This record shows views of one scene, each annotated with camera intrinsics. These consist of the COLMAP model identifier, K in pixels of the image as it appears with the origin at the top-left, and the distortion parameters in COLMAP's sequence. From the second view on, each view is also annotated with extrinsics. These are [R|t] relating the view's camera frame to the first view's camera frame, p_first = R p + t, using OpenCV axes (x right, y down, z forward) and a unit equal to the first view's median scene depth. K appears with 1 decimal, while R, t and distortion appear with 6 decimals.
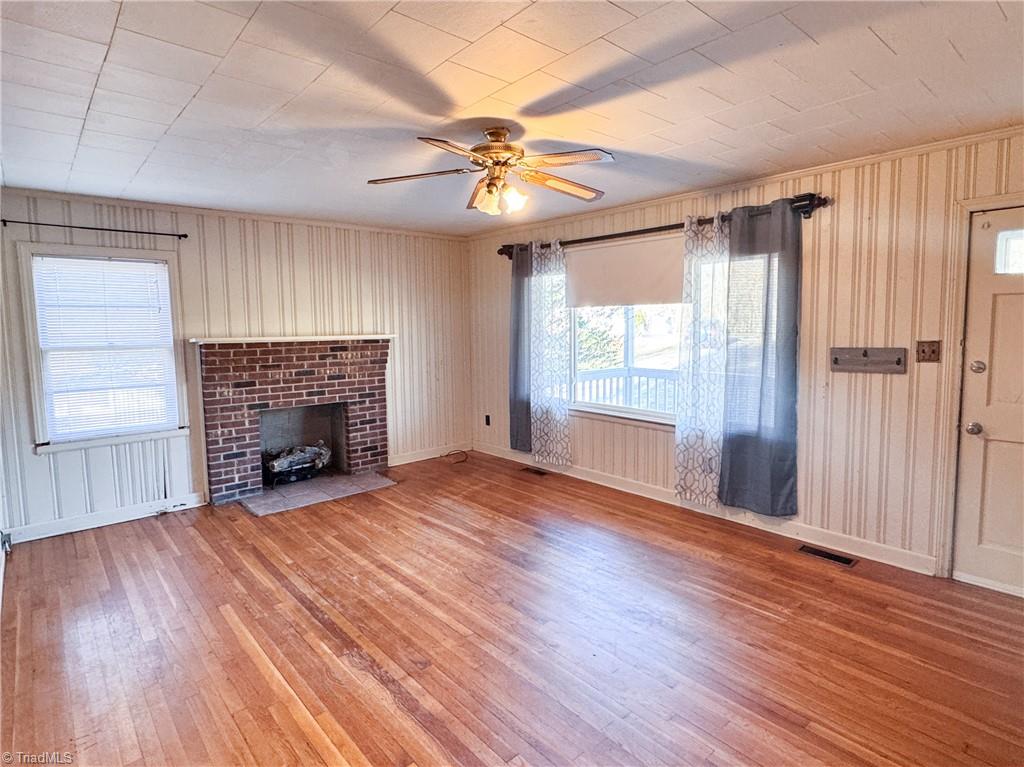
lens RADIAL K [[557.0, 0, 516.5], [0, 557.0, 372.6], [0, 0, 1]] dist [0.000363, 0.000830]
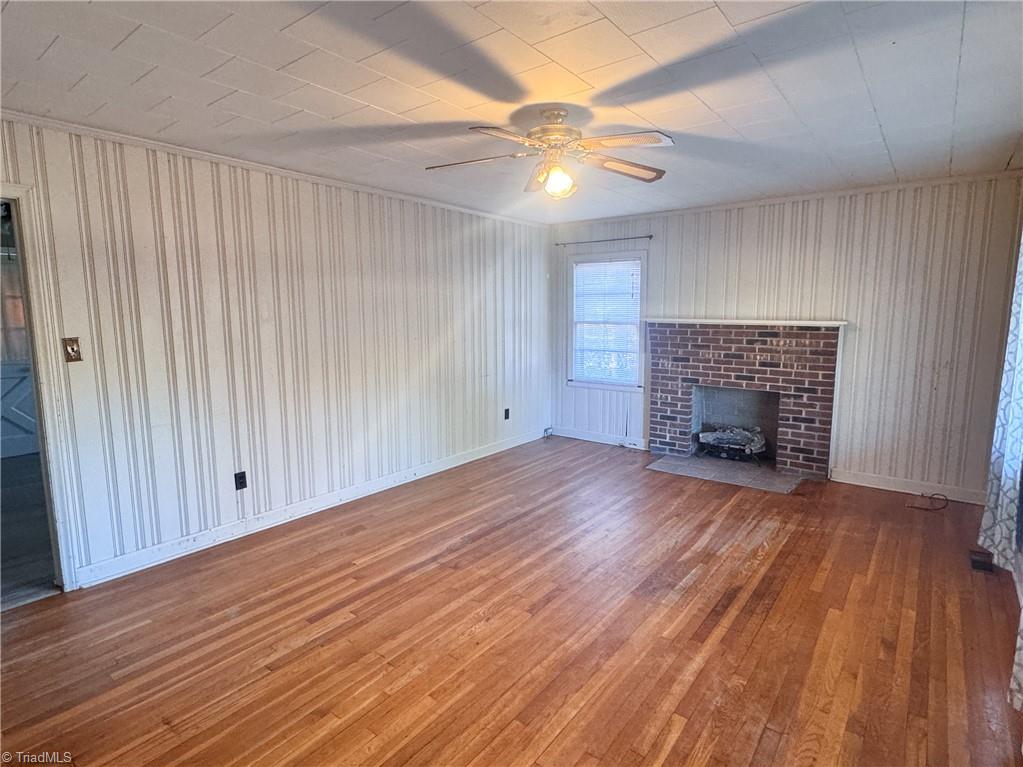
lens RADIAL K [[535.5, 0, 511.5], [0, 535.5, 383.5], [0, 0, 1]] dist [-0.003250, -0.000362]
pose [[0.181025, 0.148389, -0.972220, 0.534879], [-0.088266, 0.987014, 0.134212, -0.047625], [0.979510, 0.061519, 0.191772, 0.443941]]
